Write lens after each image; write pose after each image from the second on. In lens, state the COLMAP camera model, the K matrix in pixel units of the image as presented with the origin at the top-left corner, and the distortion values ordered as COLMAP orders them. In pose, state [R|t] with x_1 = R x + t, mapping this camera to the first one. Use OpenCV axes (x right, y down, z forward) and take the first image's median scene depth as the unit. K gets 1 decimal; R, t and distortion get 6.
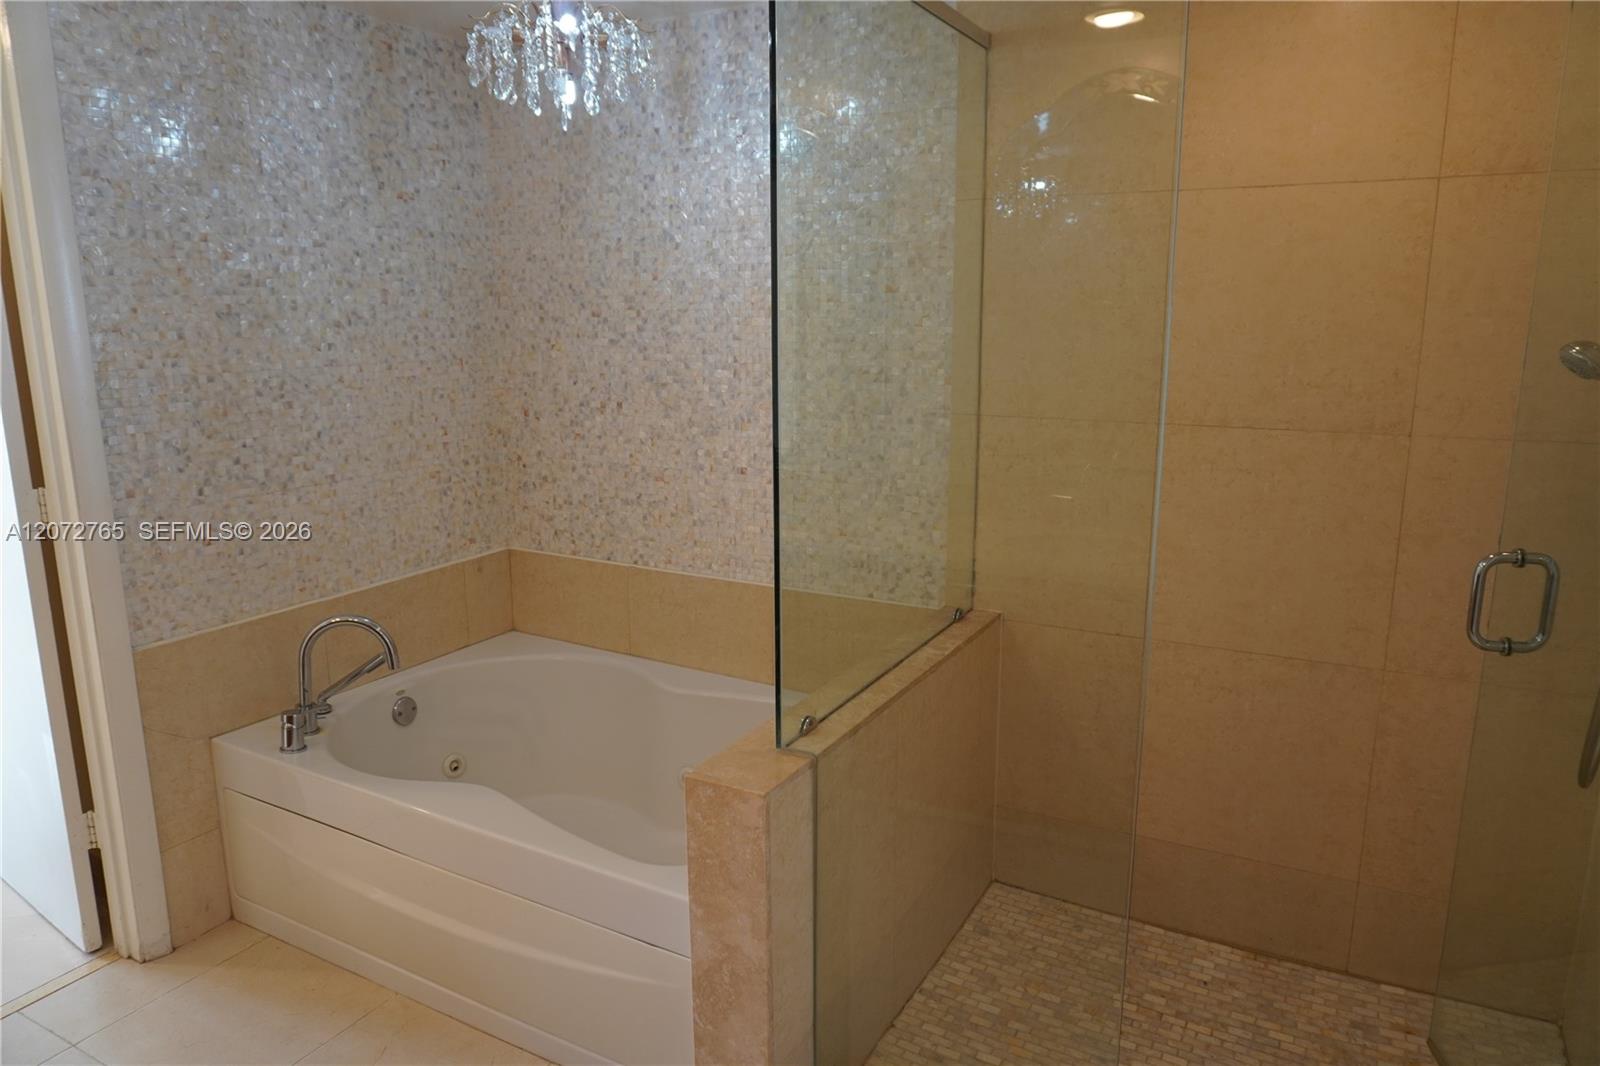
lens RADIAL K [[1085.0, 0, 795.7], [0, 1085.0, 536.1], [0, 0, 1]] dist [-0.033887, 0.038267]
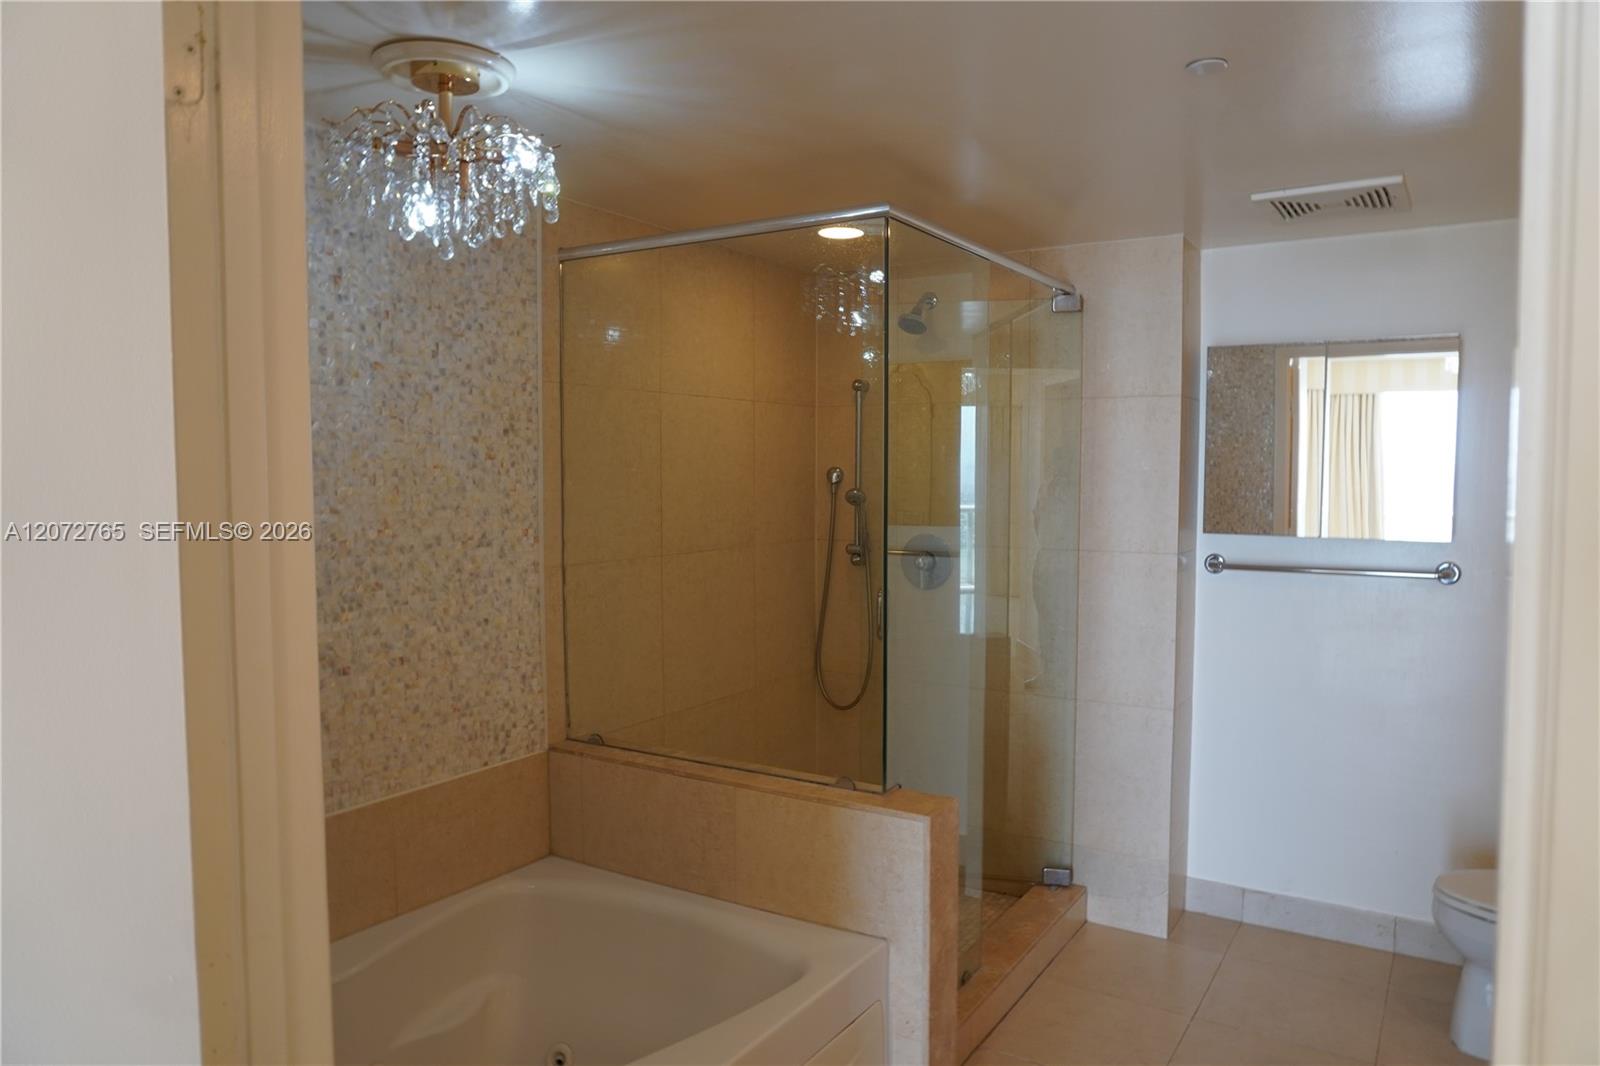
lens RADIAL K [[1085.0, 0, 796.0], [0, 1085.0, 529.4], [0, 0, 1]] dist [-0.033887, 0.038267]
pose [[0.052614, -0.052347, 0.997242, -1.847938], [0.207800, 0.977339, 0.040339, -0.280271], [-0.976755, 0.205105, 0.062300, 1.321803]]
